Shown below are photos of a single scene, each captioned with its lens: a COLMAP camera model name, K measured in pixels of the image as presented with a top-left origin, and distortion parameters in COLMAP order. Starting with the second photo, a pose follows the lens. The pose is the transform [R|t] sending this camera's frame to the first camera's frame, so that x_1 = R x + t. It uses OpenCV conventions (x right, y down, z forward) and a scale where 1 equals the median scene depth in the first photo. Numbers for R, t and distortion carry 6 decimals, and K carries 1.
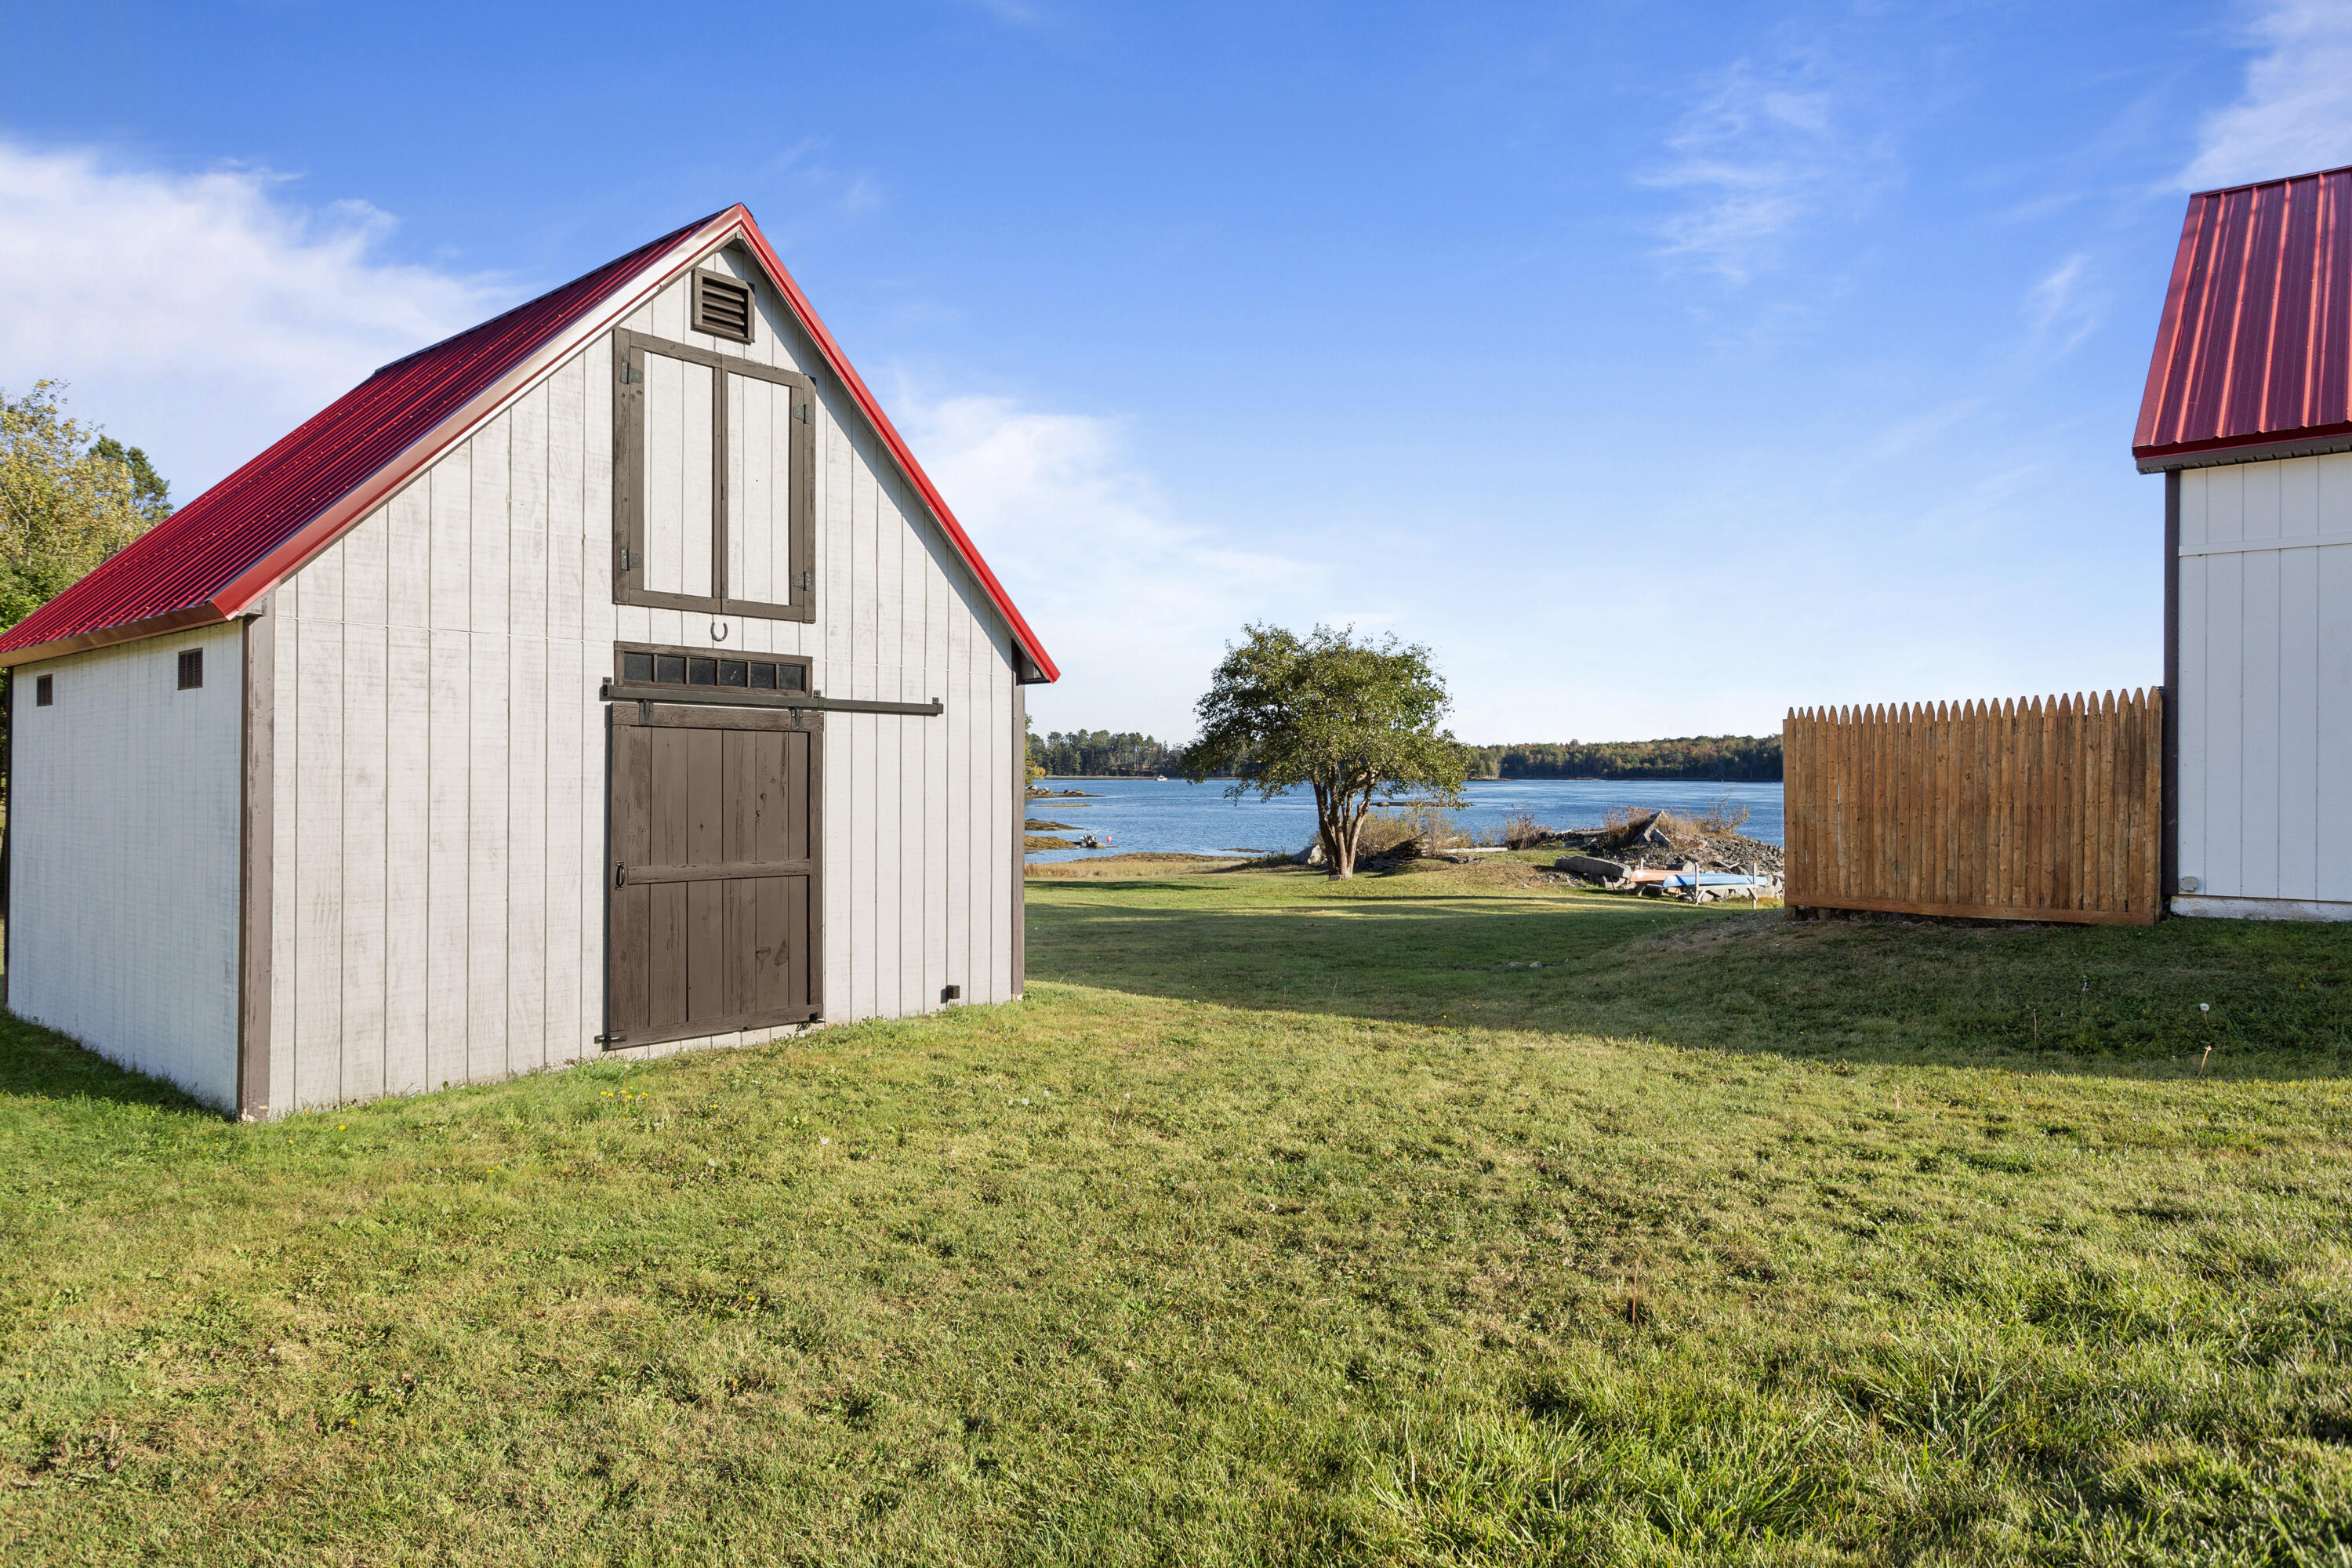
lens RADIAL K [[1426.5, 0, 1177.2], [0, 1426.5, 788.4], [0, 0, 1]] dist [0.001102, 0.002417]
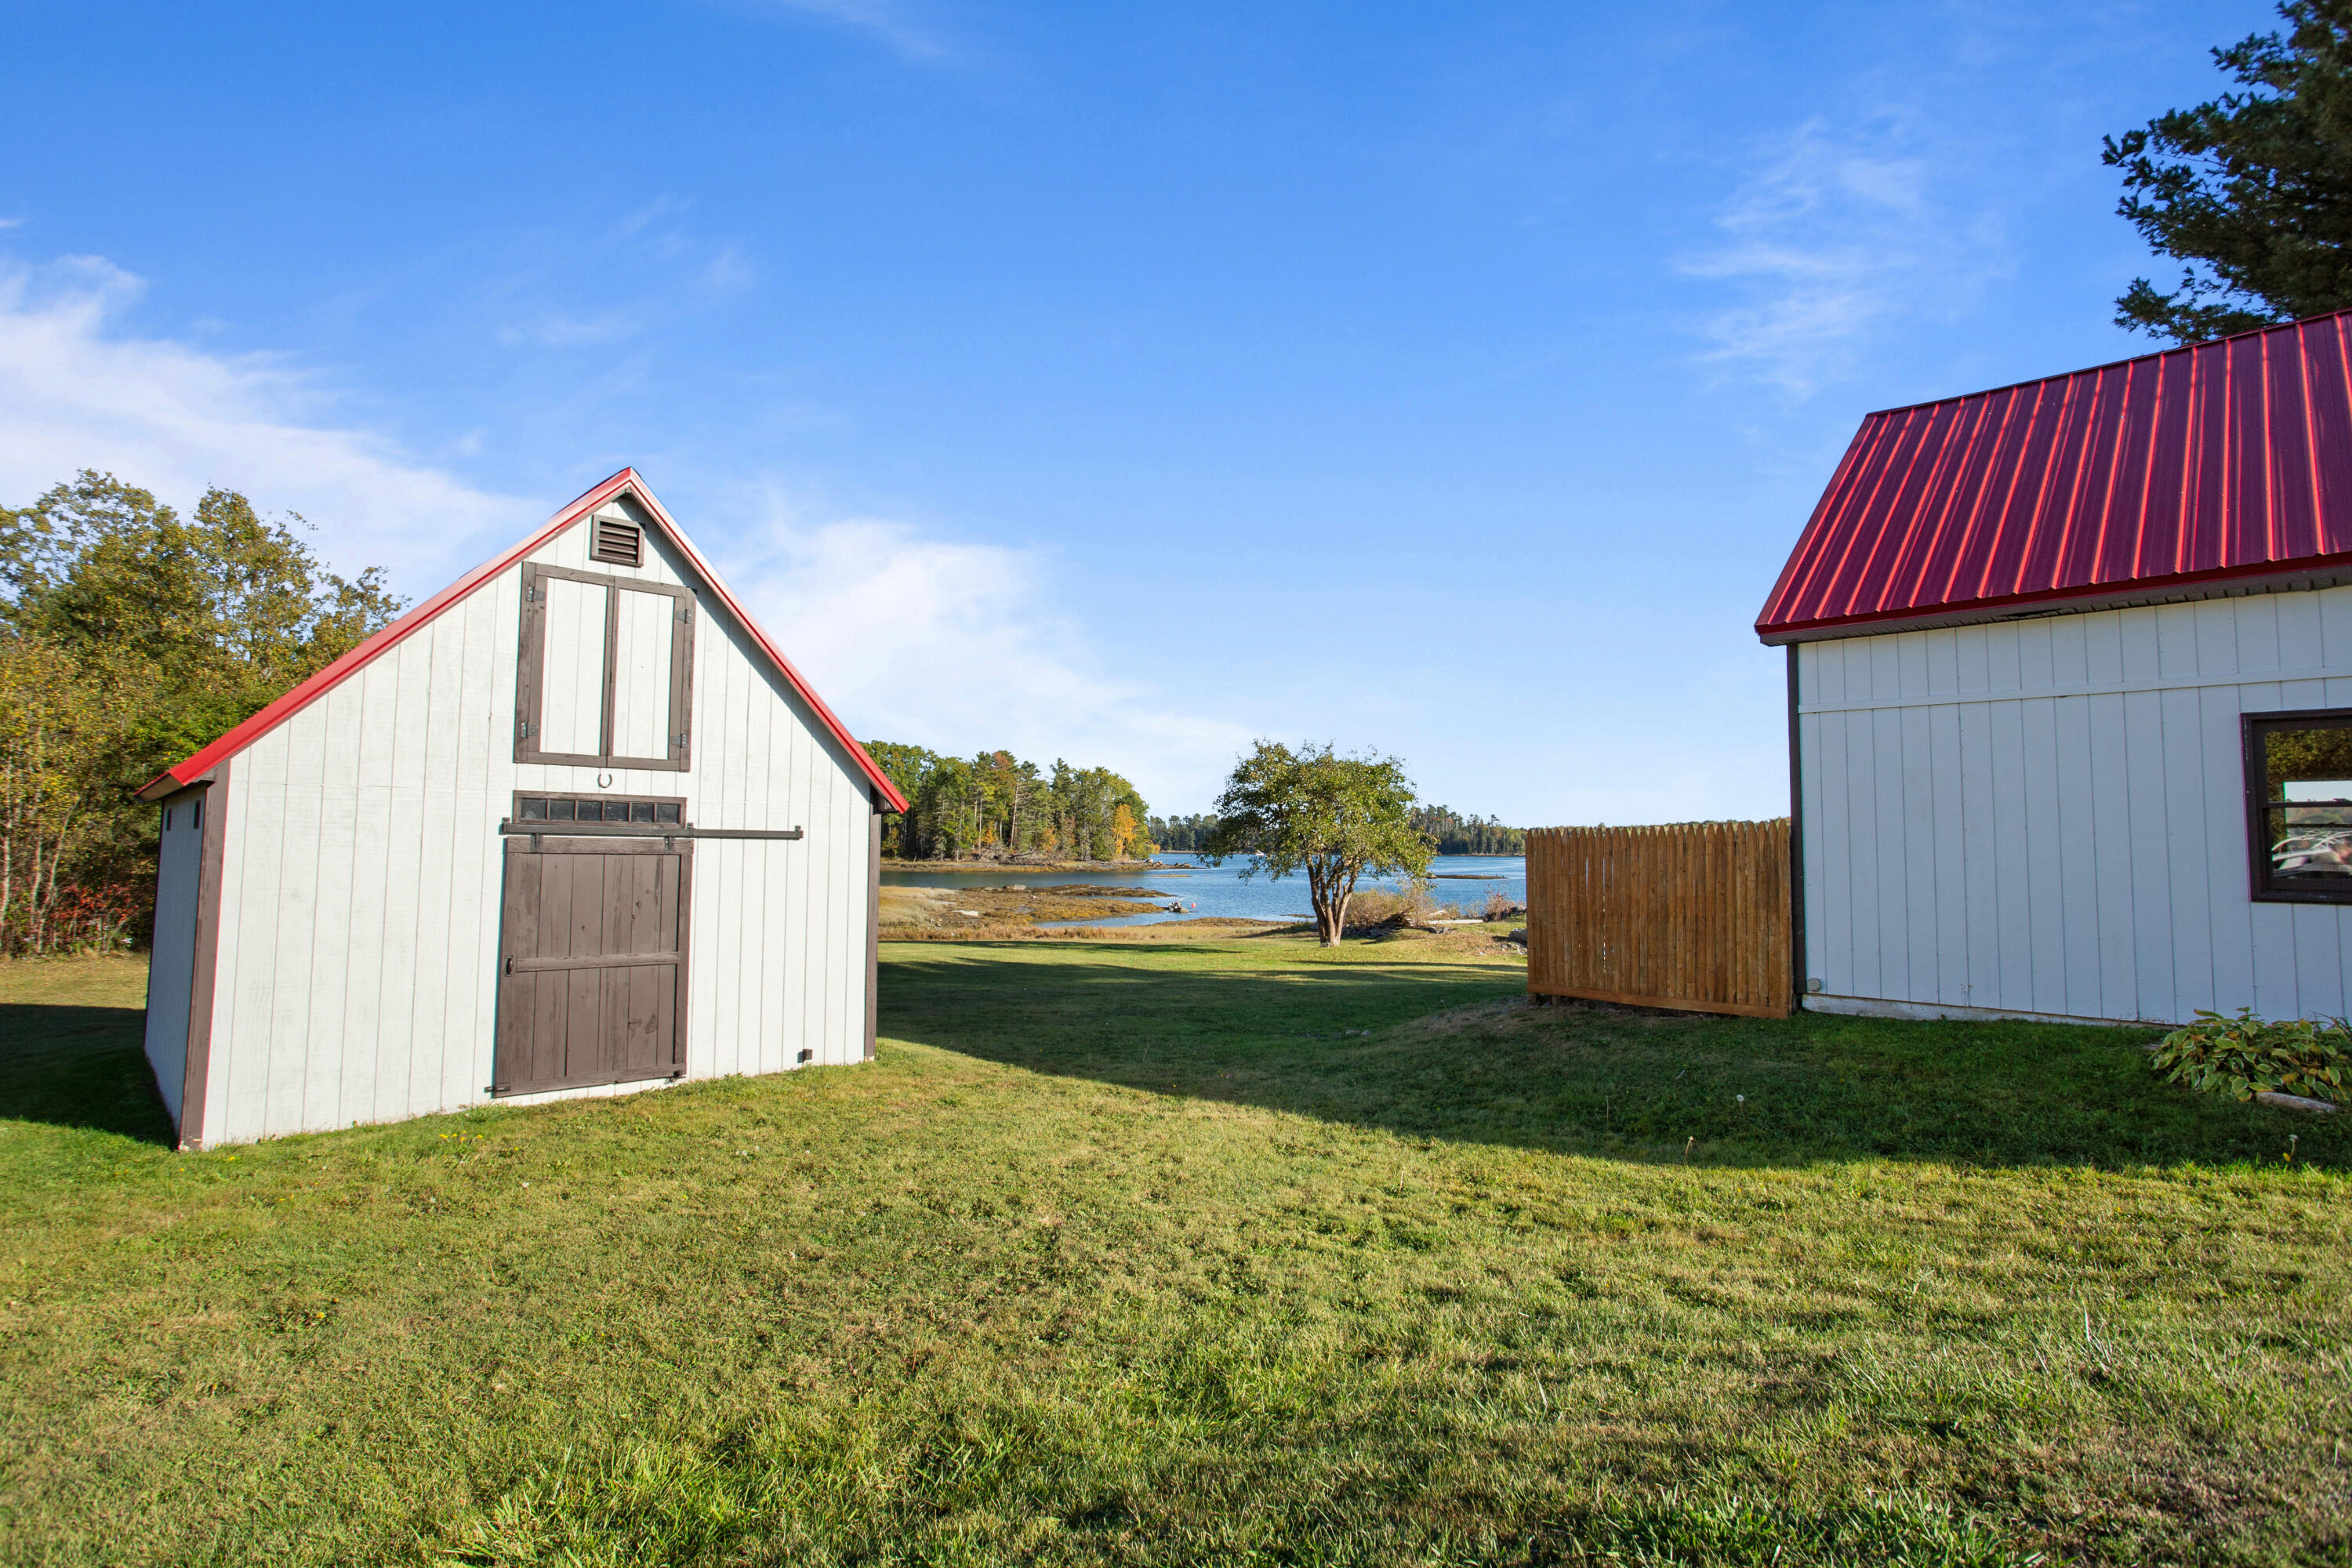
lens RADIAL K [[1150.5, 0, 1177.4], [0, 1150.5, 784.2], [0, 0, 1]] dist [-0.042487, 0.029793]
pose [[0.995813, 0.001499, -0.091397, 0.293991], [-0.007495, 0.997838, -0.065291, -0.038844], [0.091102, 0.065703, 0.993672, -0.010993]]
